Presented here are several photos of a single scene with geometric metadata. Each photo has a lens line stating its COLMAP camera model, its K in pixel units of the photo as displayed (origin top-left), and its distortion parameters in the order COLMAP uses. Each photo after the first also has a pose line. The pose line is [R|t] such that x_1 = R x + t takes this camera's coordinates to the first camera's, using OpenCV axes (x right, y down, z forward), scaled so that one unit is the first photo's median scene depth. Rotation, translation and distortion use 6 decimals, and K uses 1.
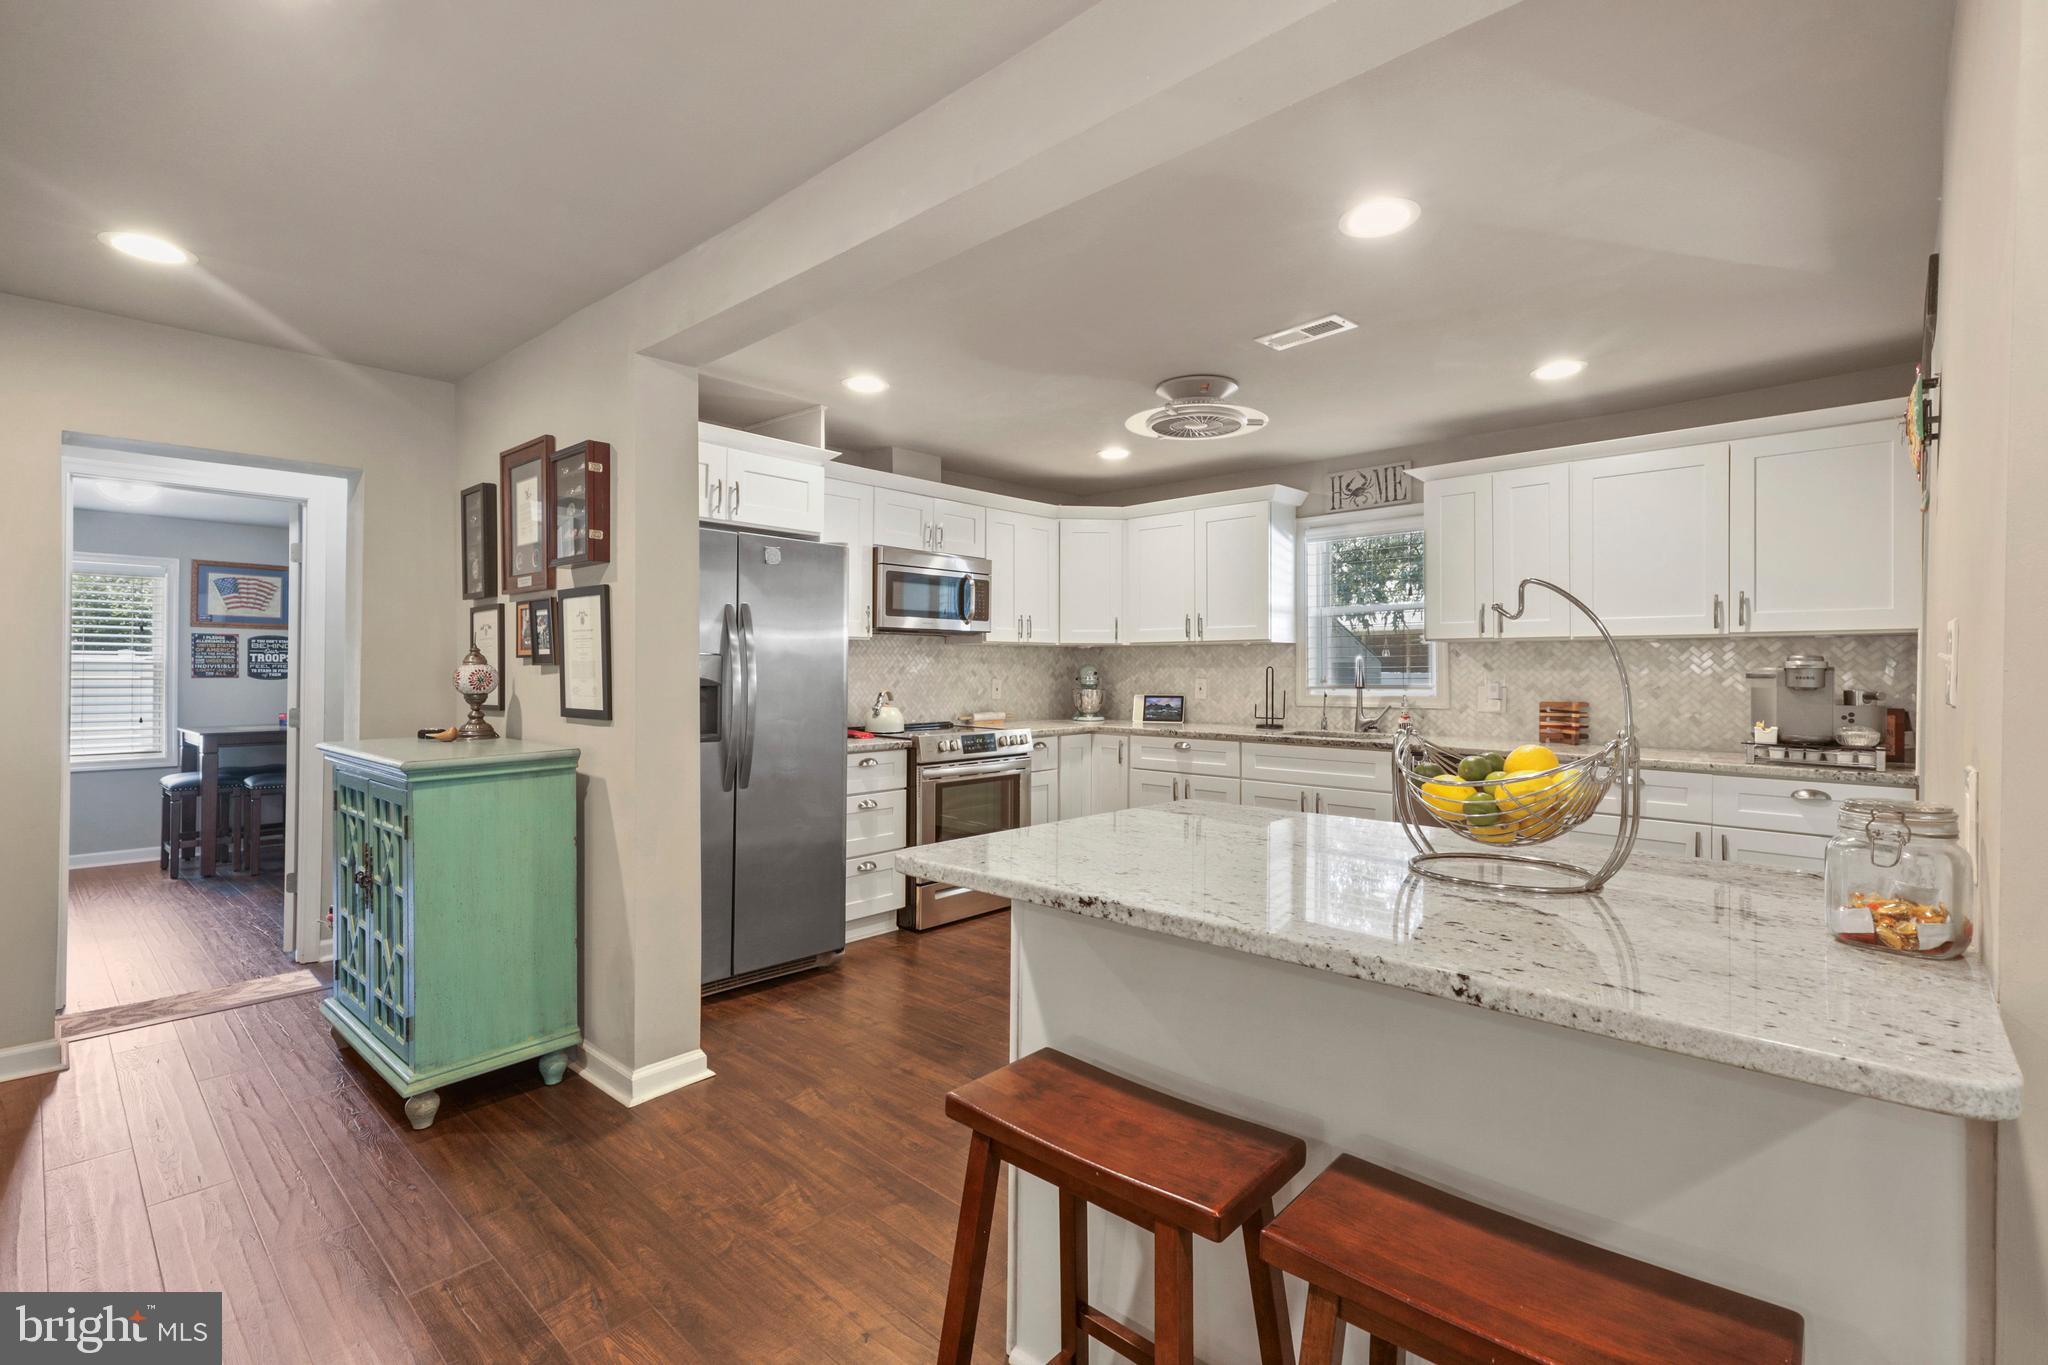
lens RADIAL K [[914.0, 0, 1024.6], [0, 914.0, 672.9], [0, 0, 1]] dist [0.015471, -0.000342]
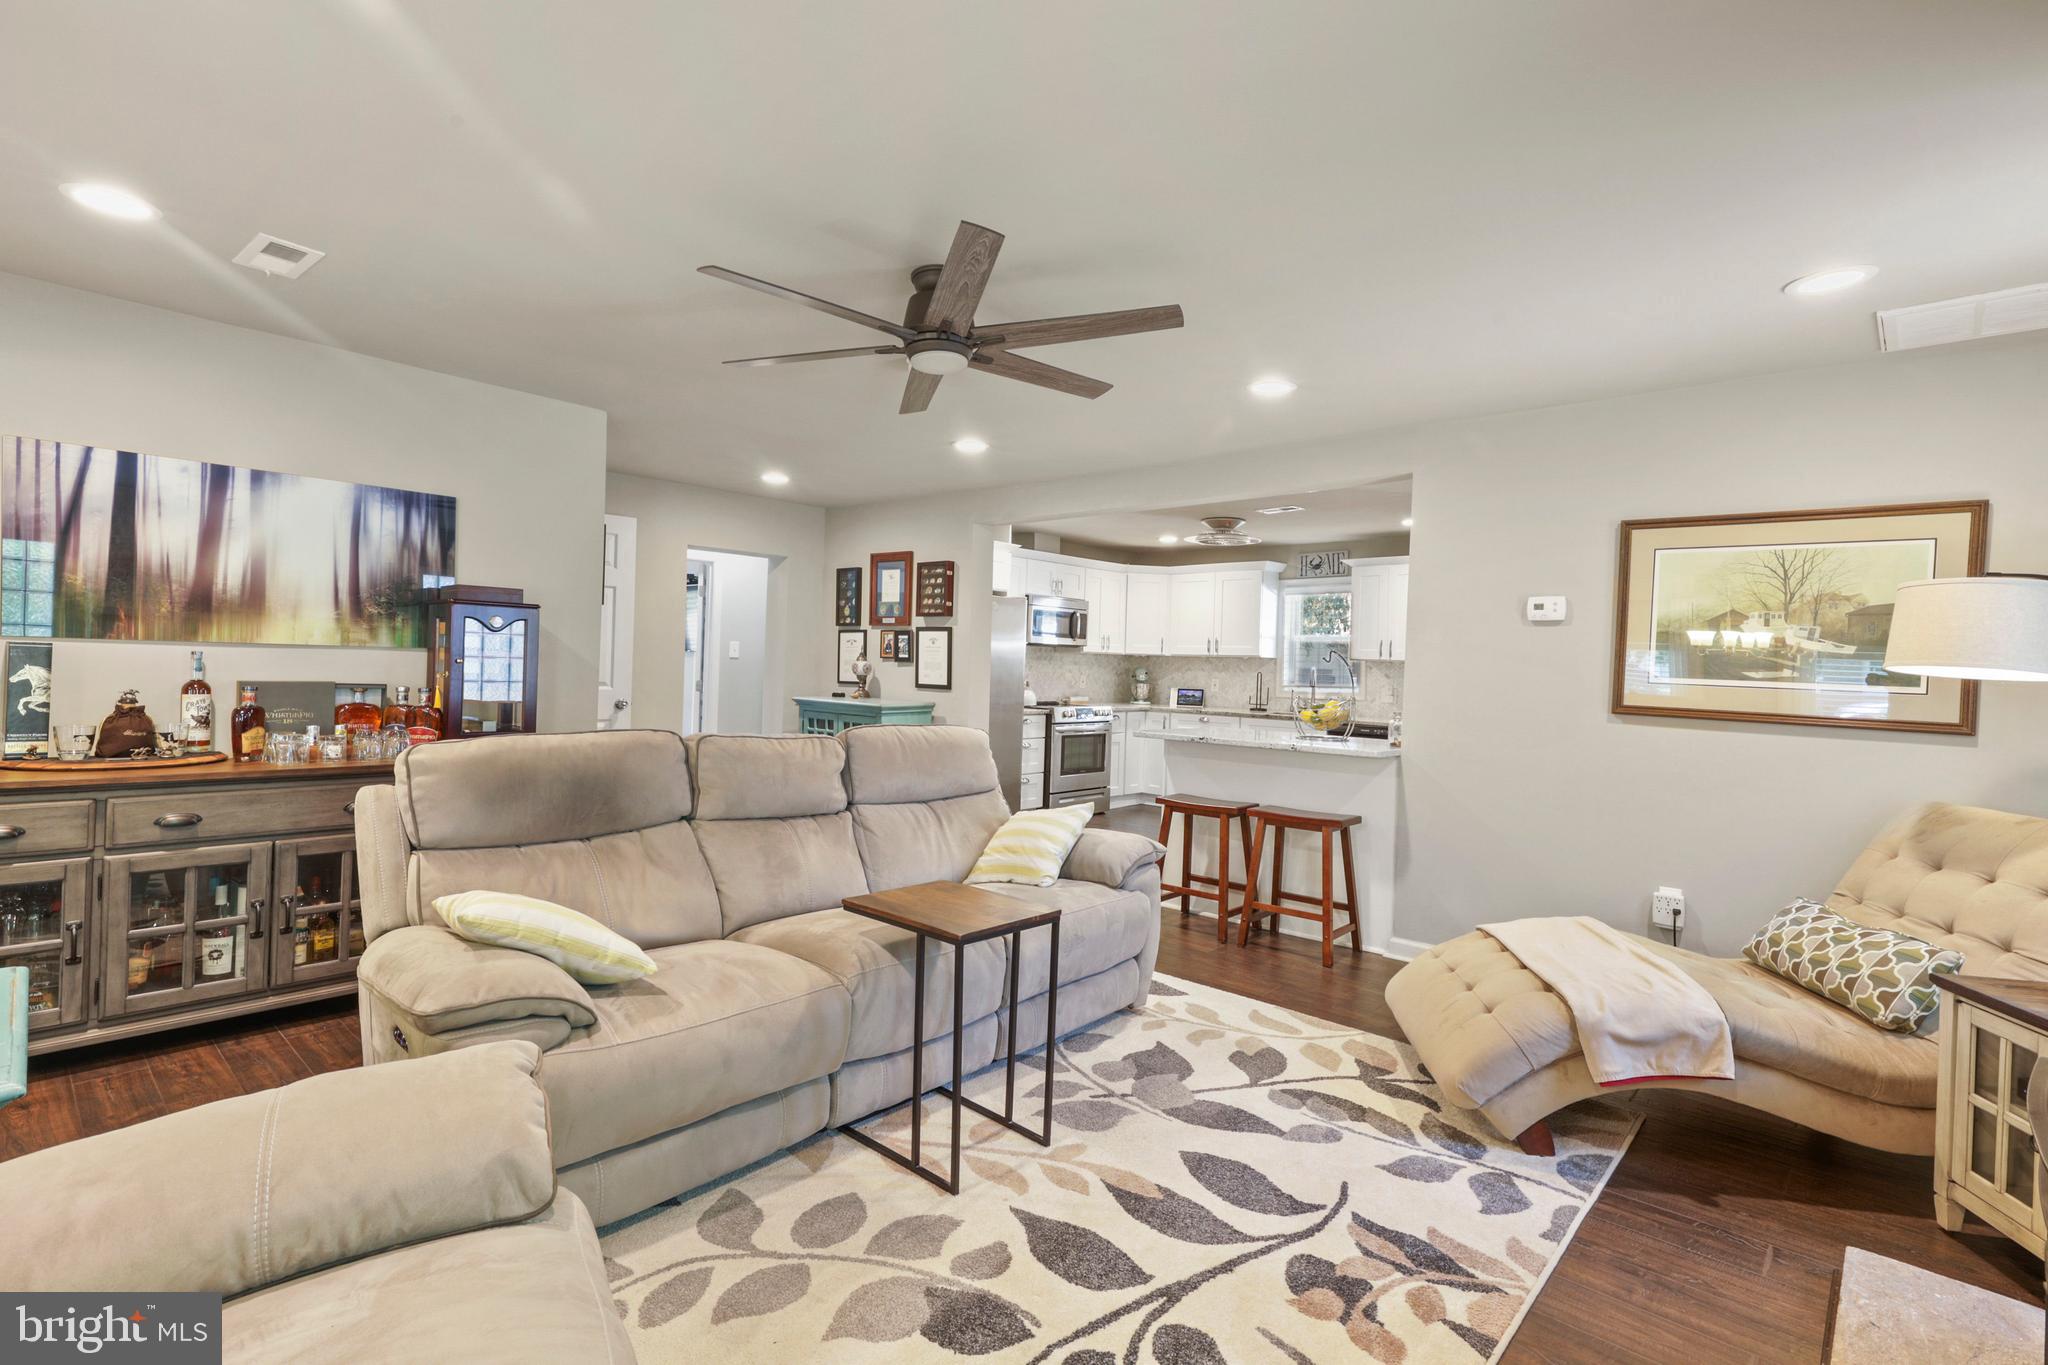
lens RADIAL K [[941.9, 0, 1015.7], [0, 941.9, 678.5], [0, 0, 1]] dist [0.002354, 0.000179]
pose [[0.999600, 0.028085, 0.003302, -0.170889], [-0.028117, 0.999552, 0.010263, -0.000990], [-0.003012, -0.010352, 0.999942, -0.676452]]
